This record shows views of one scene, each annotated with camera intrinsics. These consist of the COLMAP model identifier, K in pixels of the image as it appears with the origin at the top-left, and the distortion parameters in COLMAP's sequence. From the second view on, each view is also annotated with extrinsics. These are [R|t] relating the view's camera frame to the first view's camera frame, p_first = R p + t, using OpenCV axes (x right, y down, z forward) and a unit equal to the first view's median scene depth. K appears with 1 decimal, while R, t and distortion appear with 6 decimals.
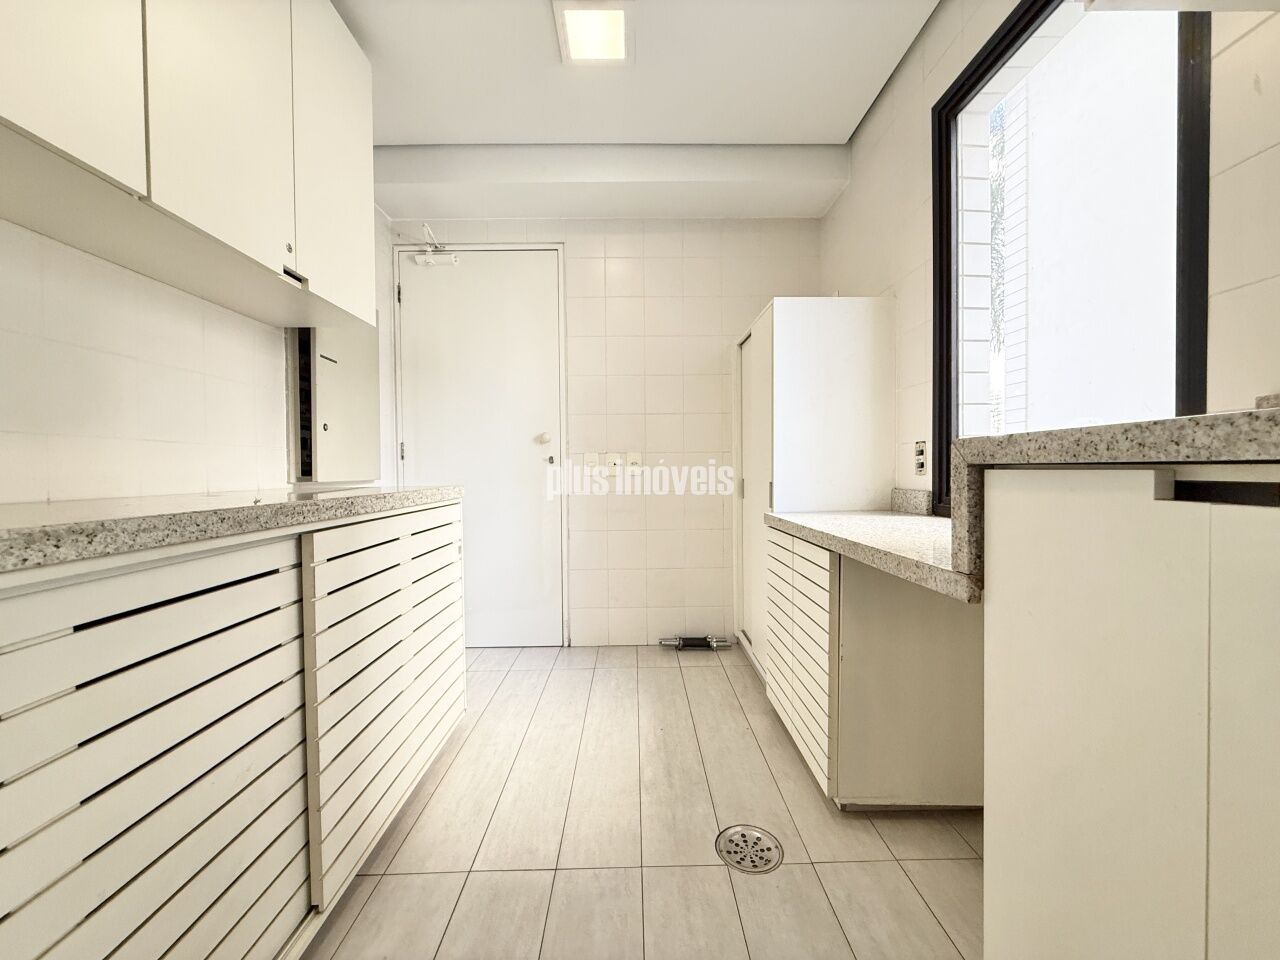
lens RADIAL K [[509.6, 0, 638.0], [0, 509.6, 479.2], [0, 0, 1]] dist [0.000875, -0.000256]
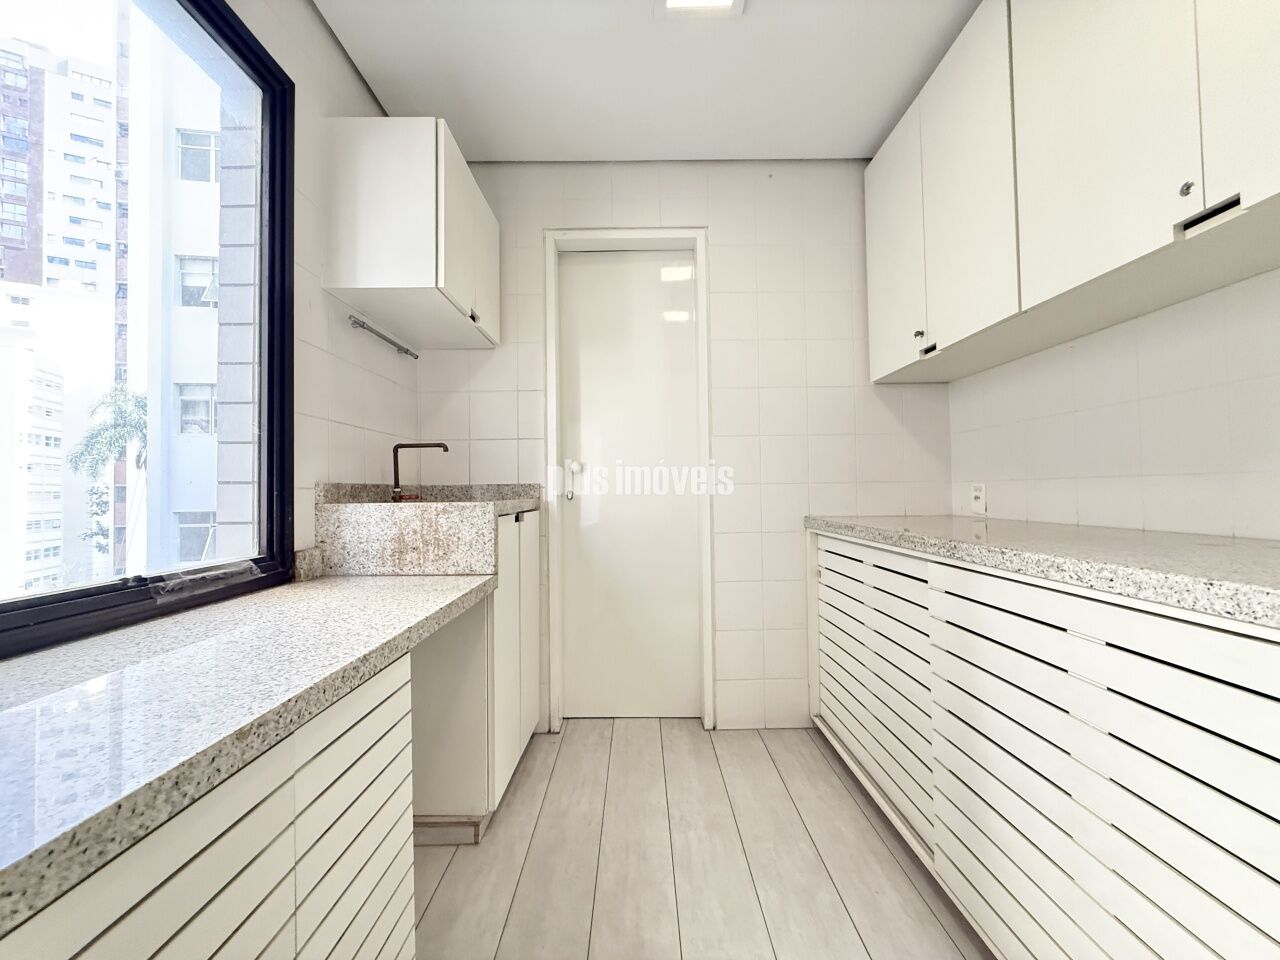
lens RADIAL K [[509.6, 0, 641.7], [0, 509.6, 481.0], [0, 0, 1]] dist [0.000875, -0.000256]
pose [[-0.999656, 0.025965, 0.003753, 0.062001], [0.025954, 0.999658, -0.003083, -0.101720], [-0.003832, -0.002985, -0.999988, 2.104256]]
